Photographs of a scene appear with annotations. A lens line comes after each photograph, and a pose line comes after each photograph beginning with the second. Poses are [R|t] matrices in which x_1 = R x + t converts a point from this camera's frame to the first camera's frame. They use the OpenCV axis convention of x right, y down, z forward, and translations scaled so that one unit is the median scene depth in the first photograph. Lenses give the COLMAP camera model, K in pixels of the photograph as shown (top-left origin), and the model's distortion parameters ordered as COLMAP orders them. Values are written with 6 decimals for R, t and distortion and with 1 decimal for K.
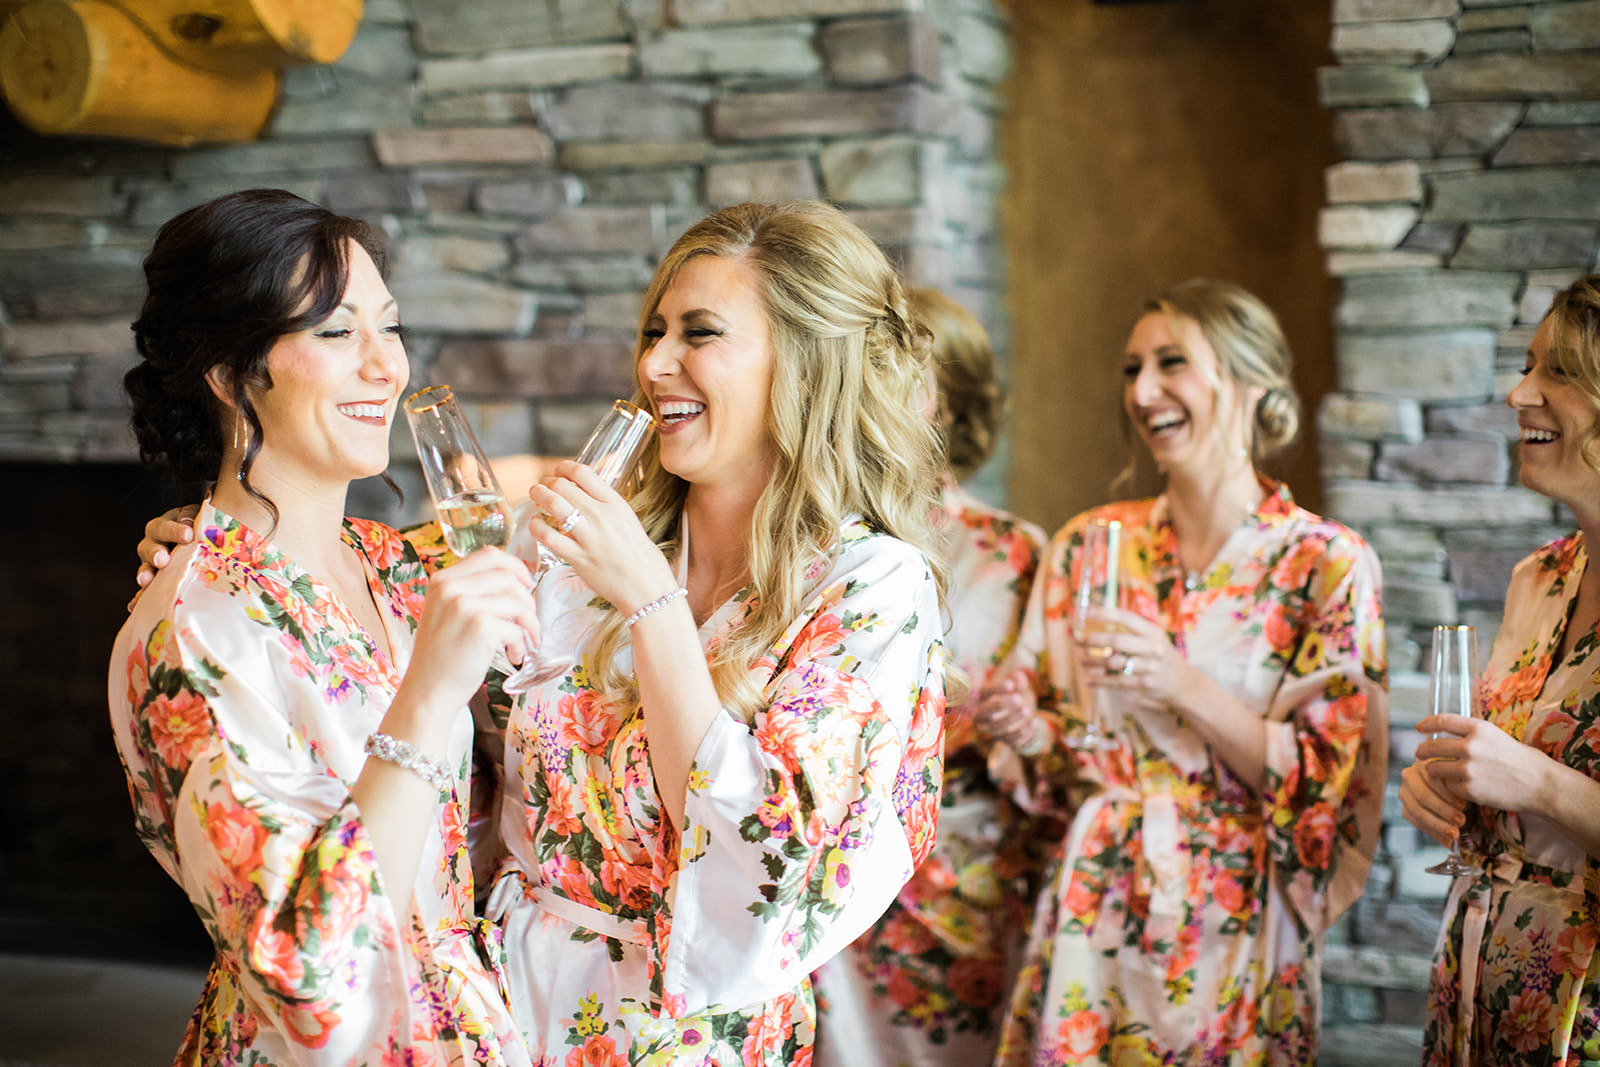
lens RADIAL K [[2297.6, 0, 789.6], [0, 2297.6, 531.0], [0, 0, 1]] dist [-0.114271, 0.000000]
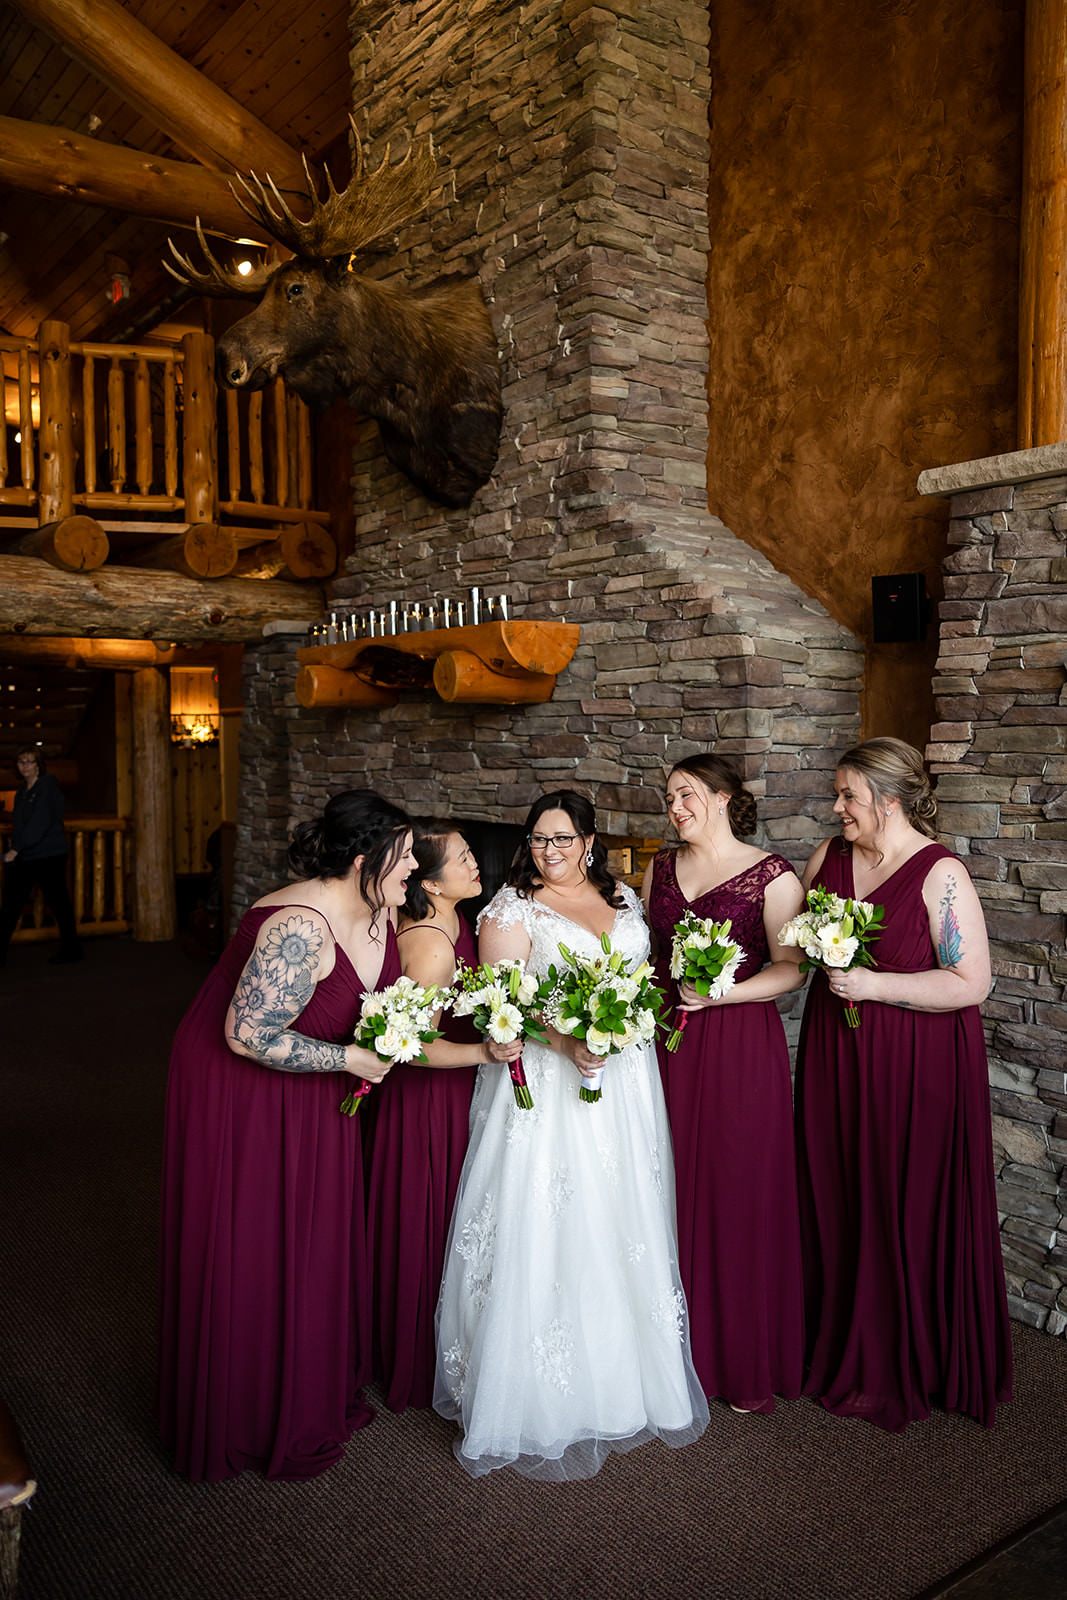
lens RADIAL K [[1270.4, 0, 529.7], [0, 1270.4, 794.9], [0, 0, 1]] dist [0.010626, -0.013232]
pose [[0.822073, 0.049865, -0.567195, 0.583012], [-0.076270, 0.996824, -0.022907, -0.036979], [0.564251, 0.062091, 0.823265, -0.172641]]
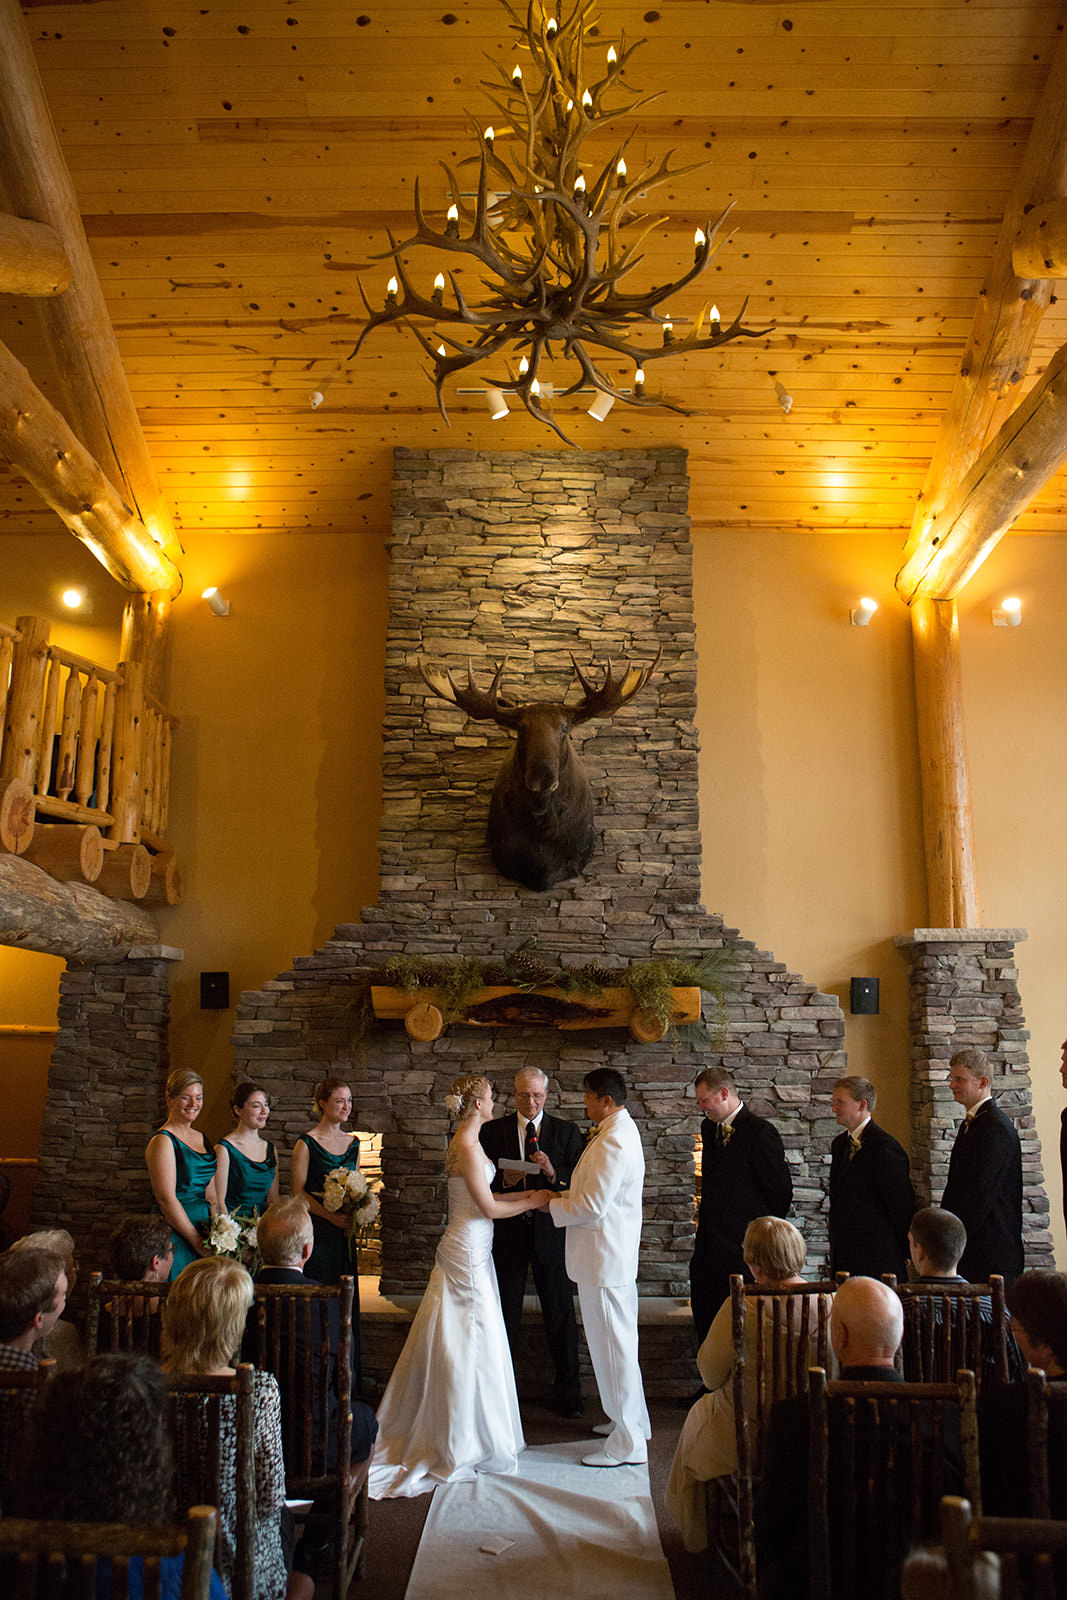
lens RADIAL K [[1146.8, 0, 513.0], [0, 1146.8, 817.7], [0, 0, 1]] dist [-0.087442, 0.010791]
pose [[0.951092, 0.094076, 0.294234, -1.061103], [-0.000381, 0.952854, -0.303427, 0.037979], [-0.308907, 0.288475, 0.906288, -0.690398]]
